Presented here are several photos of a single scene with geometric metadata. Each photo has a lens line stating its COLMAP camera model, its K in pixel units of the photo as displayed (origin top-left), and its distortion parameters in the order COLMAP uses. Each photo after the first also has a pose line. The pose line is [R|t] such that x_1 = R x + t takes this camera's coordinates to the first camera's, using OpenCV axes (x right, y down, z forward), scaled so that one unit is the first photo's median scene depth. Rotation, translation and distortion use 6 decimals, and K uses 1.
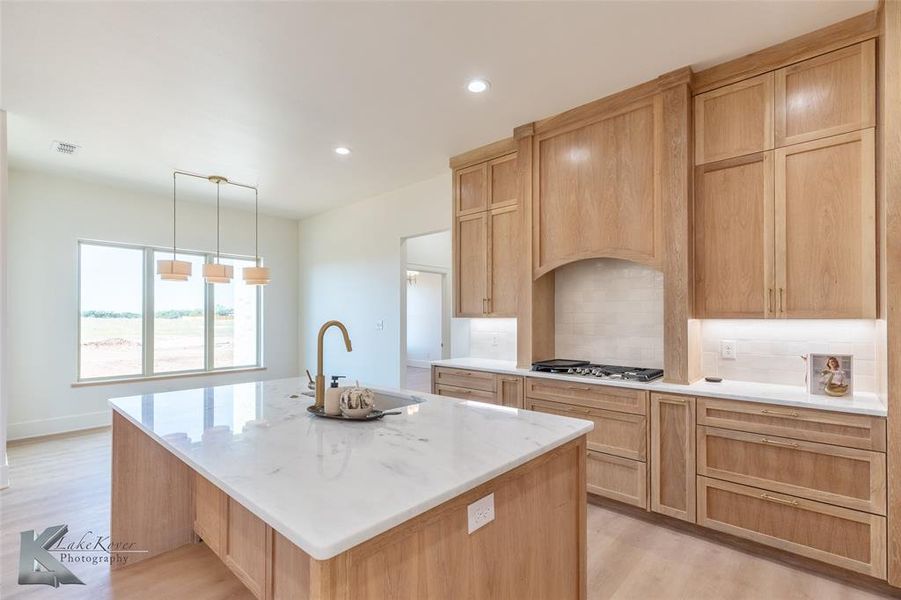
lens RADIAL K [[418.2, 0, 451.3], [0, 418.2, 313.2], [0, 0, 1]] dist [0.001551, 0.000270]
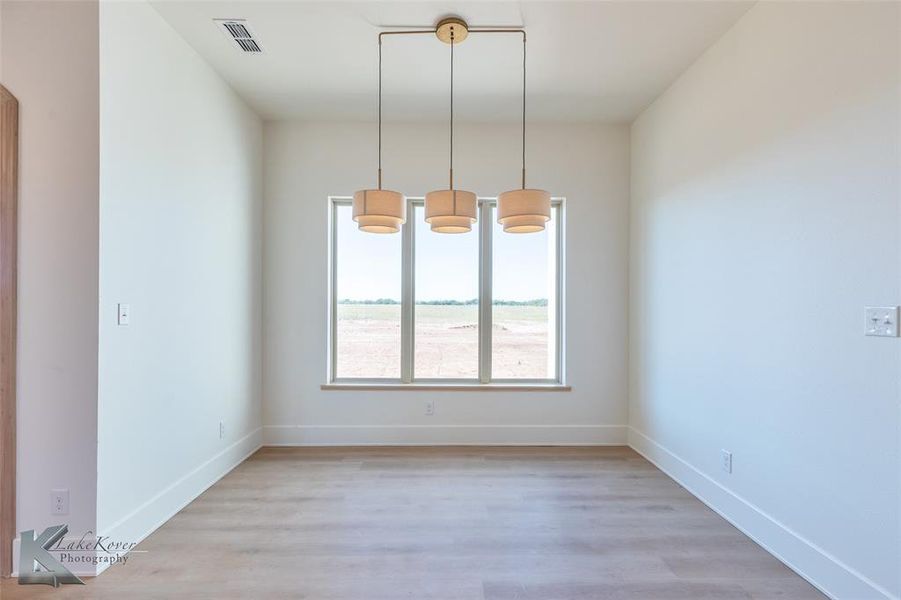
lens RADIAL K [[411.4, 0, 450.3], [0, 411.4, 305.2], [0, 0, 1]] dist [0.001271, 0.000115]
pose [[0.685097, 0.003154, -0.728445, -0.182317], [0.003241, 0.999968, 0.007379, 0.015012], [0.728445, -0.007416, 0.685064, 0.630293]]
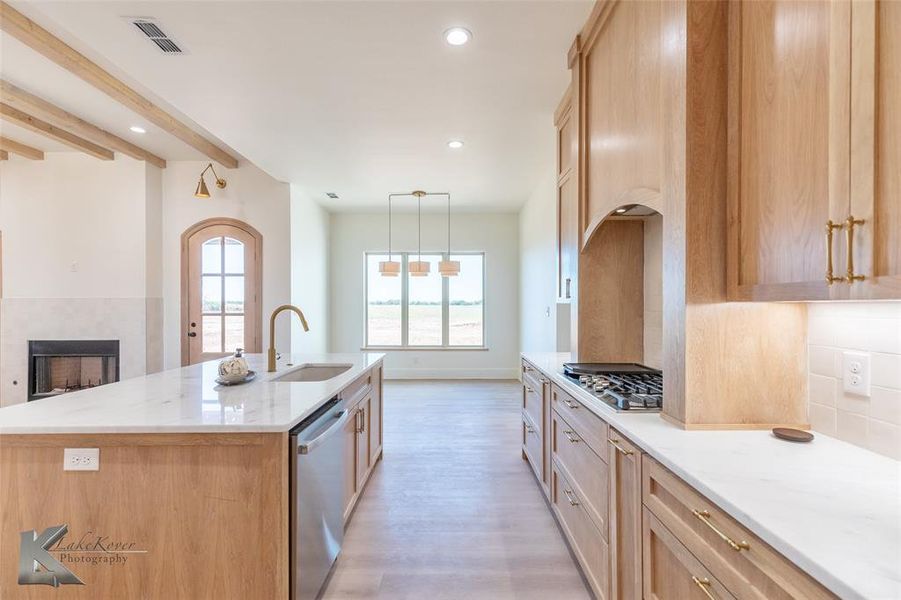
lens RADIAL K [[411.4, 0, 450.3], [0, 411.4, 305.2], [0, 0, 1]] dist [0.001271, 0.000115]
pose [[0.666603, -0.001418, -0.745412, 0.406760], [0.009484, 0.999933, 0.006579, 0.006176], [0.745353, -0.011455, 0.666572, 0.240685]]
